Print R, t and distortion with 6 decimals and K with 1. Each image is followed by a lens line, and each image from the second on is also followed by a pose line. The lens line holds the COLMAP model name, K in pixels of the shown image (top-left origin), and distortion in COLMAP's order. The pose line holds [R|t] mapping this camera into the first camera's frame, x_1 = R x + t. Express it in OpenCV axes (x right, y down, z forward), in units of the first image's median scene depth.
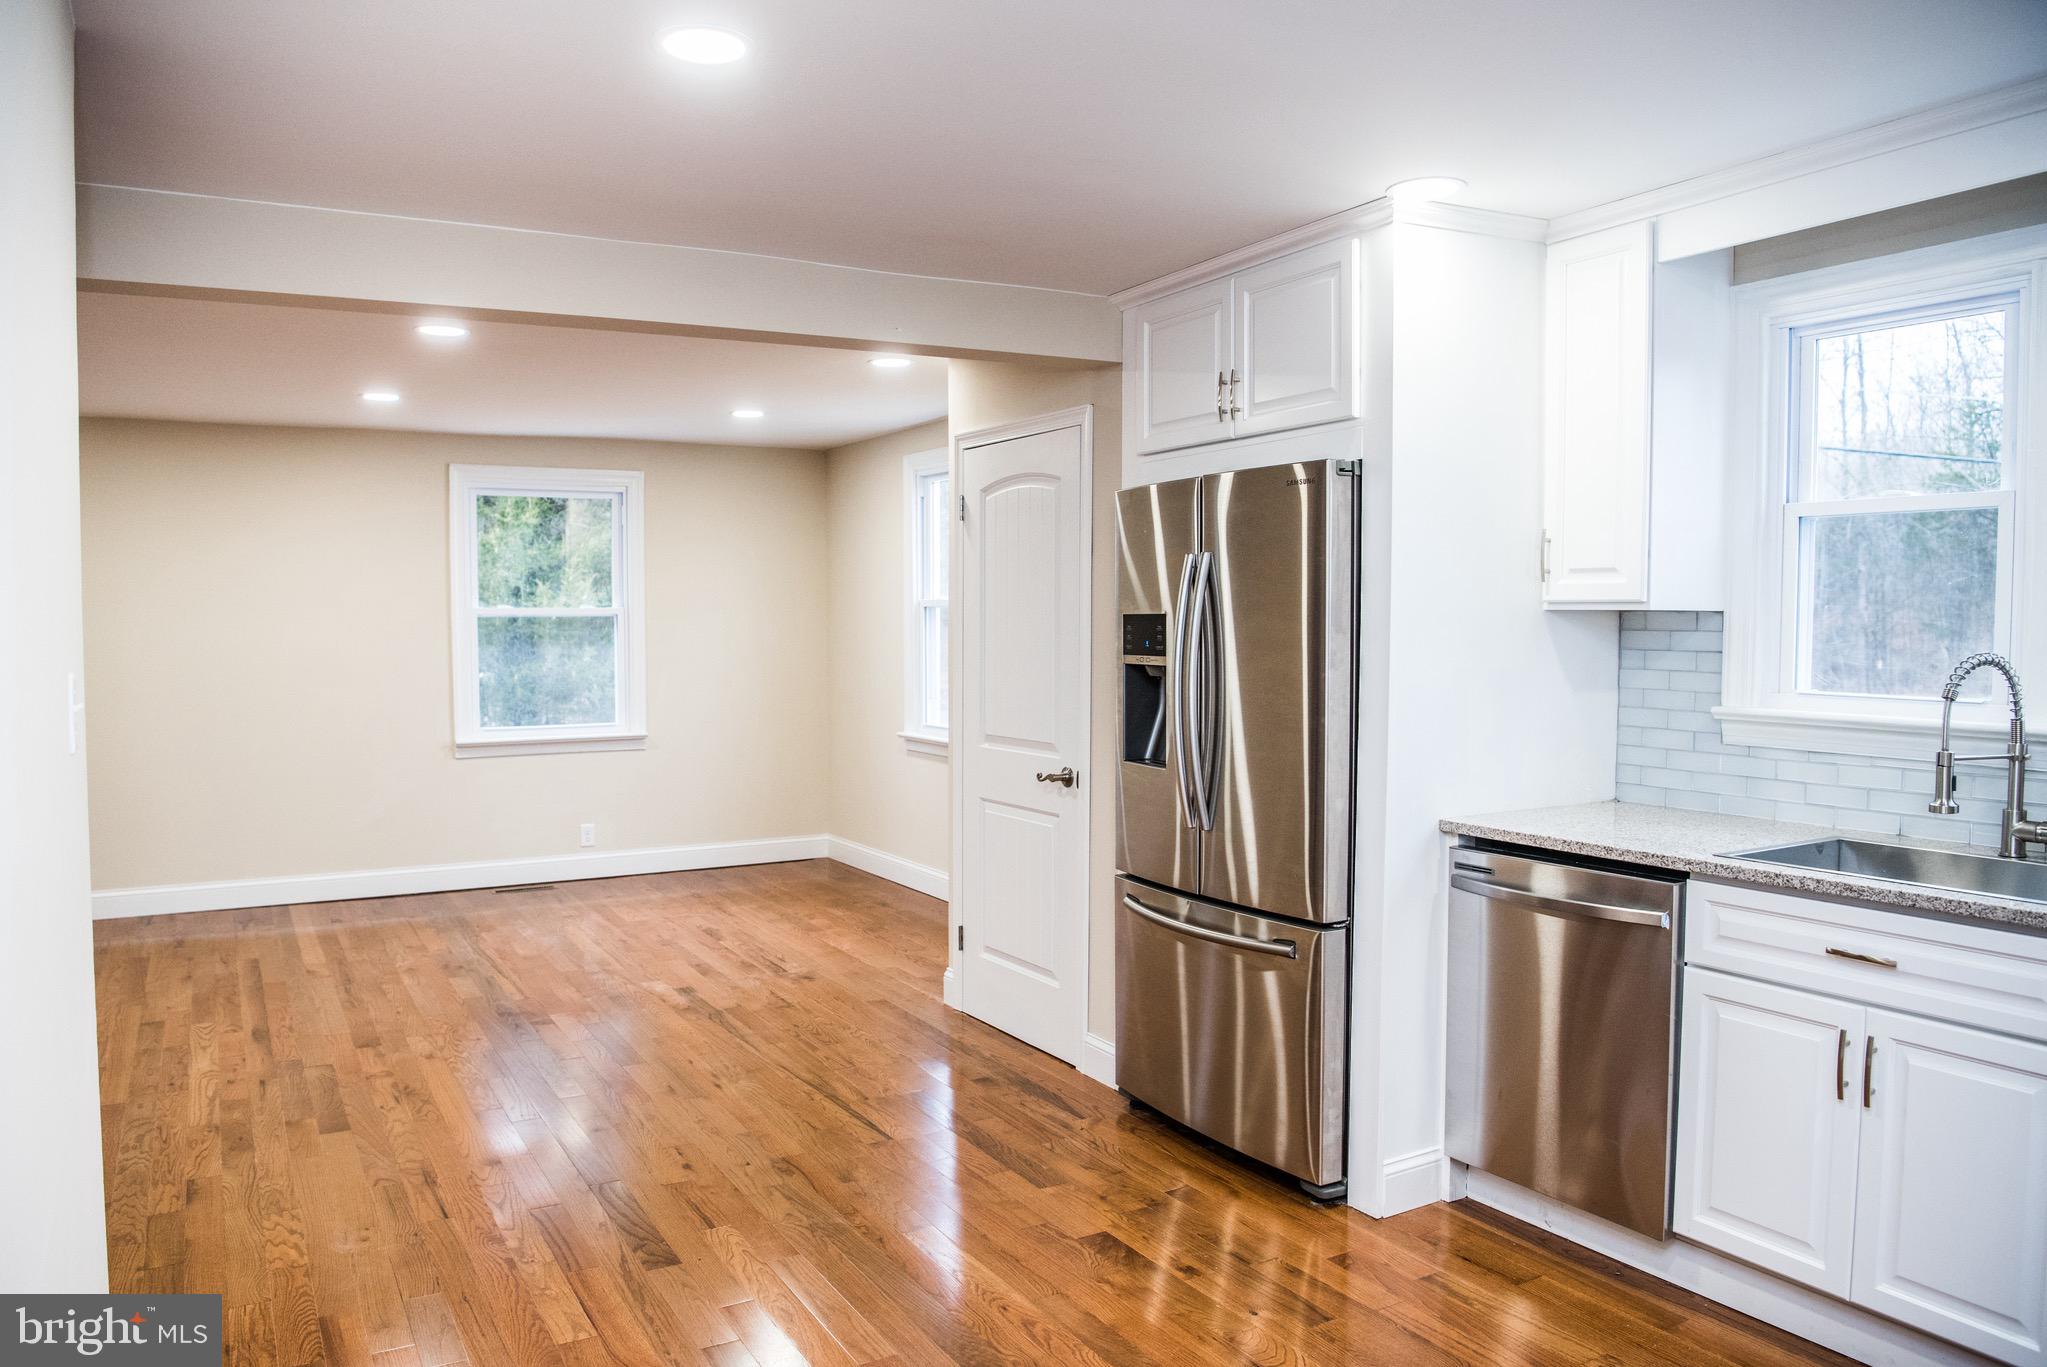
lens RADIAL K [[1435.2, 0, 1002.3], [0, 1435.2, 687.5], [0, 0, 1]] dist [-0.067548, 0.007270]
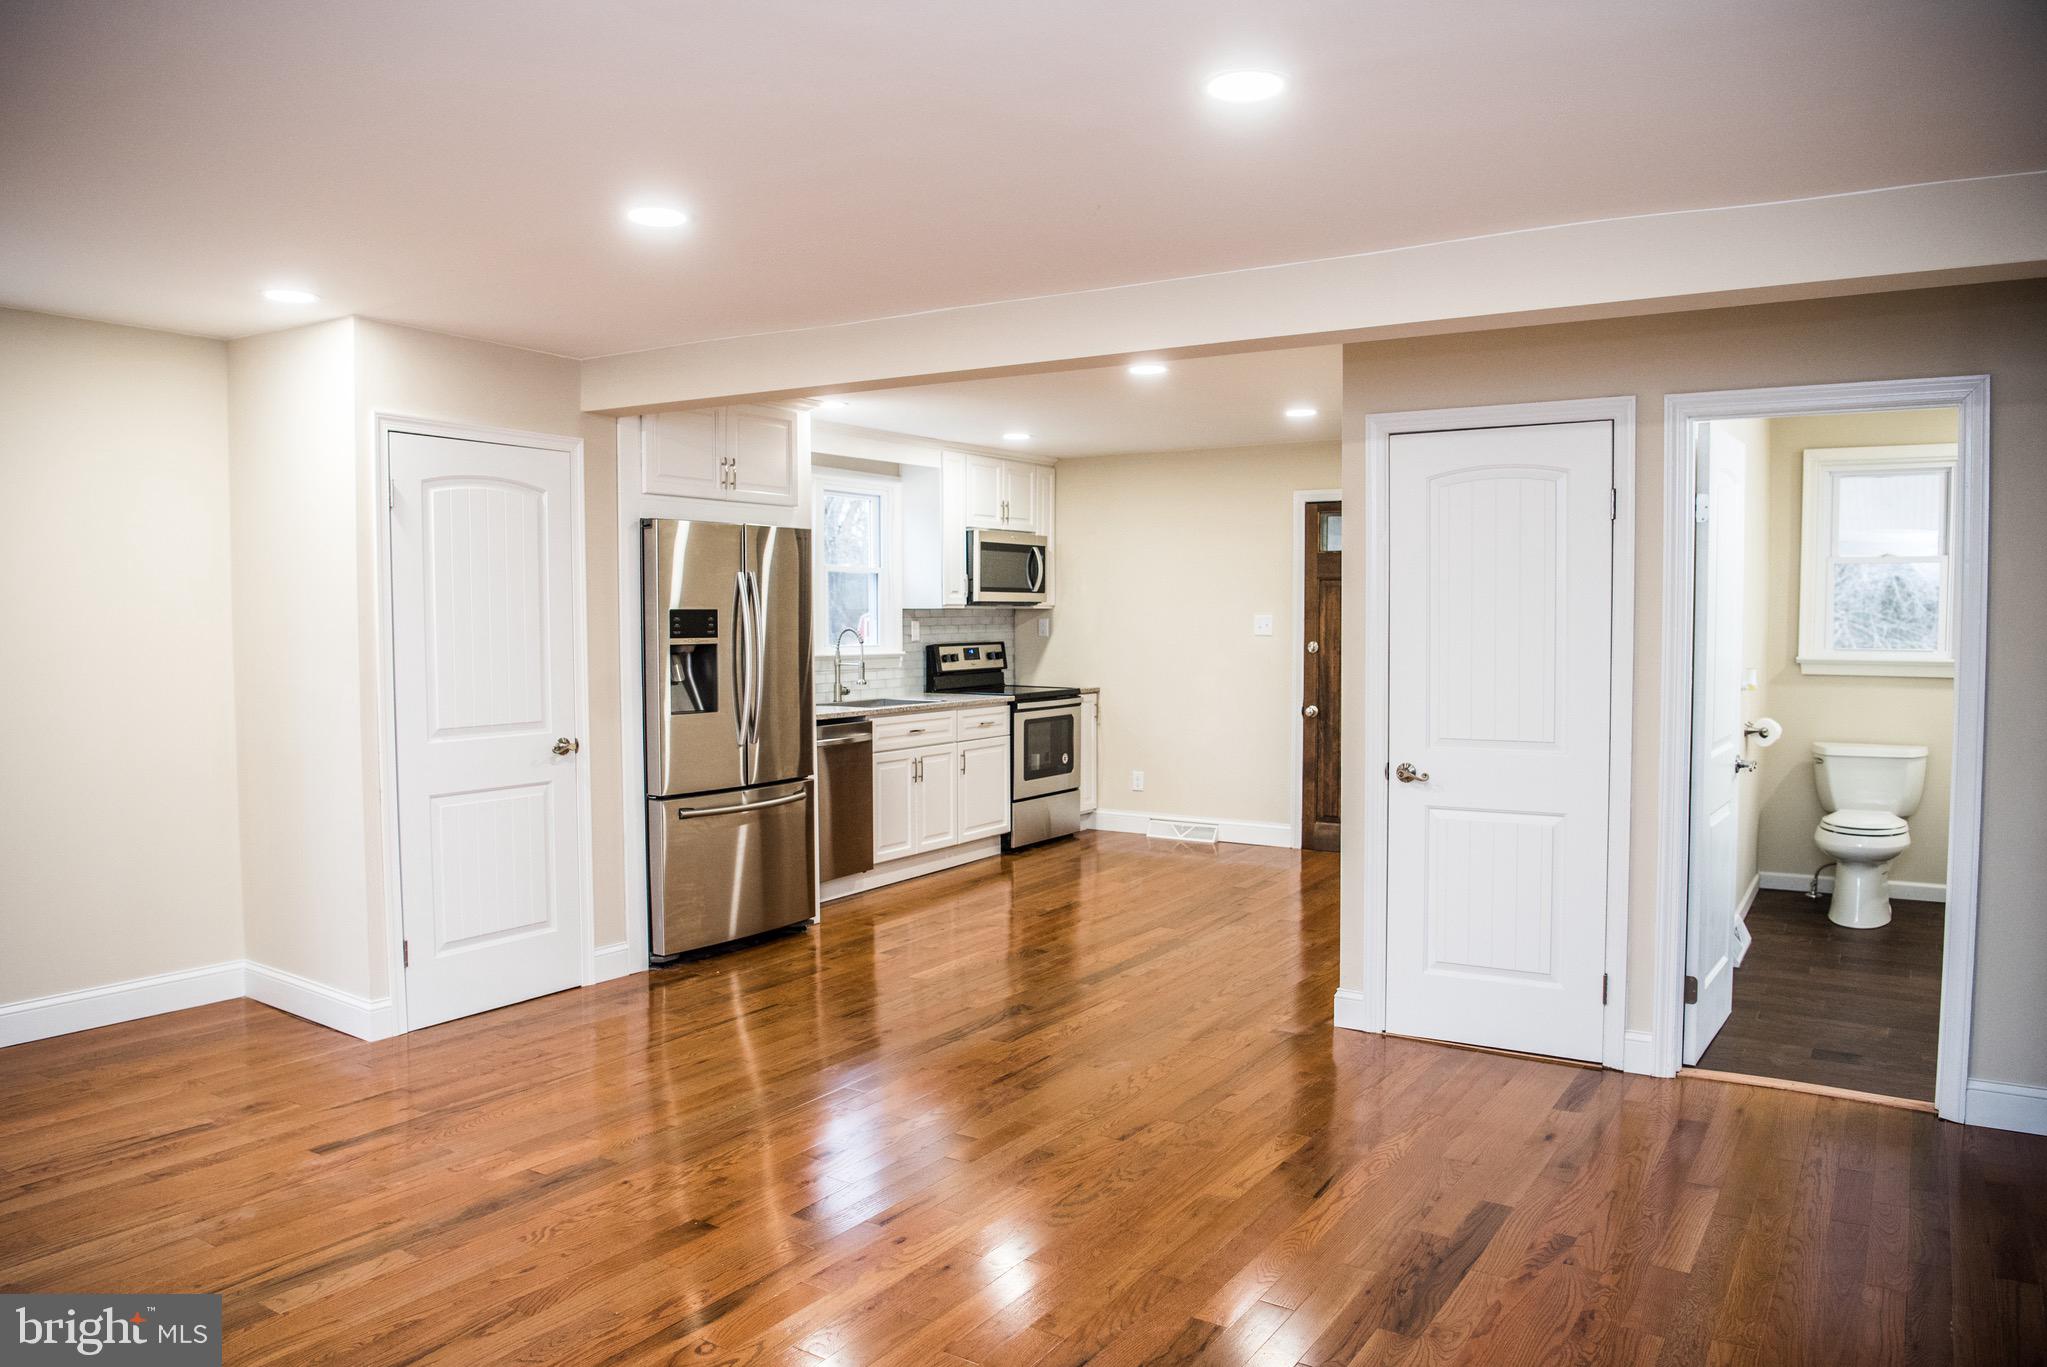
lens RADIAL K [[1435.2, 0, 1002.3], [0, 1435.2, 687.5], [0, 0, 1]] dist [-0.067548, 0.007270]
pose [[-0.456661, -0.039983, 0.888742, -1.542117], [0.044838, 0.996686, 0.067878, -0.065763], [-0.888510, 0.070847, -0.453355, 1.603727]]
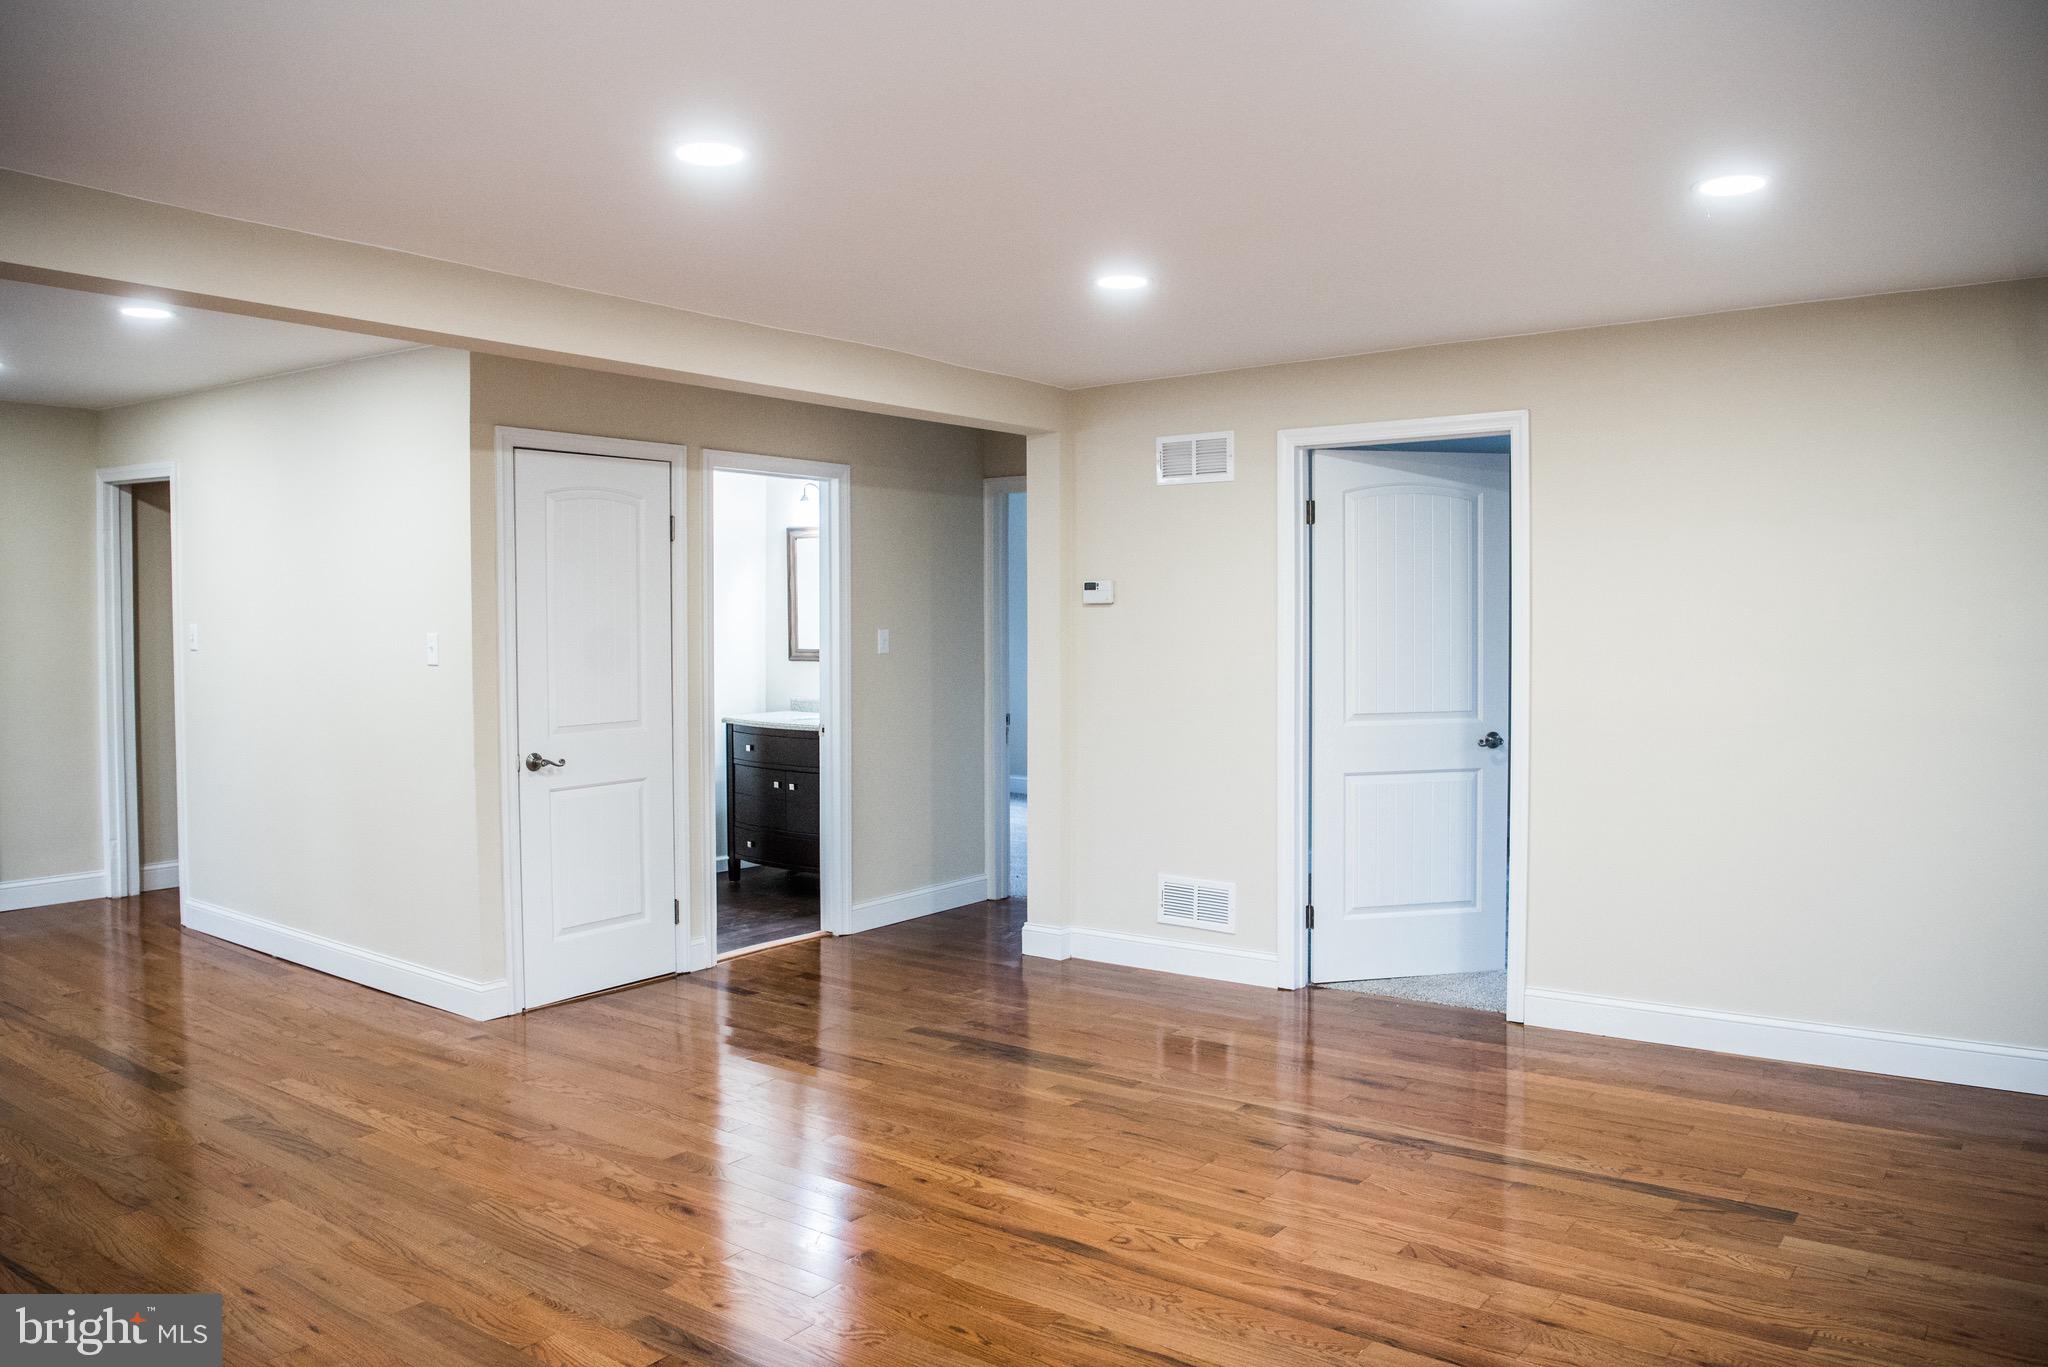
lens RADIAL K [[1503.7, 0, 1020.2], [0, 1503.7, 649.8], [0, 0, 1]] dist [-0.064645, 0.005847]
pose [[-0.916951, 0.016451, -0.398661, -0.337977], [-0.013040, 0.997380, 0.071151, -0.107054], [0.398787, 0.070441, -0.914334, 2.259580]]
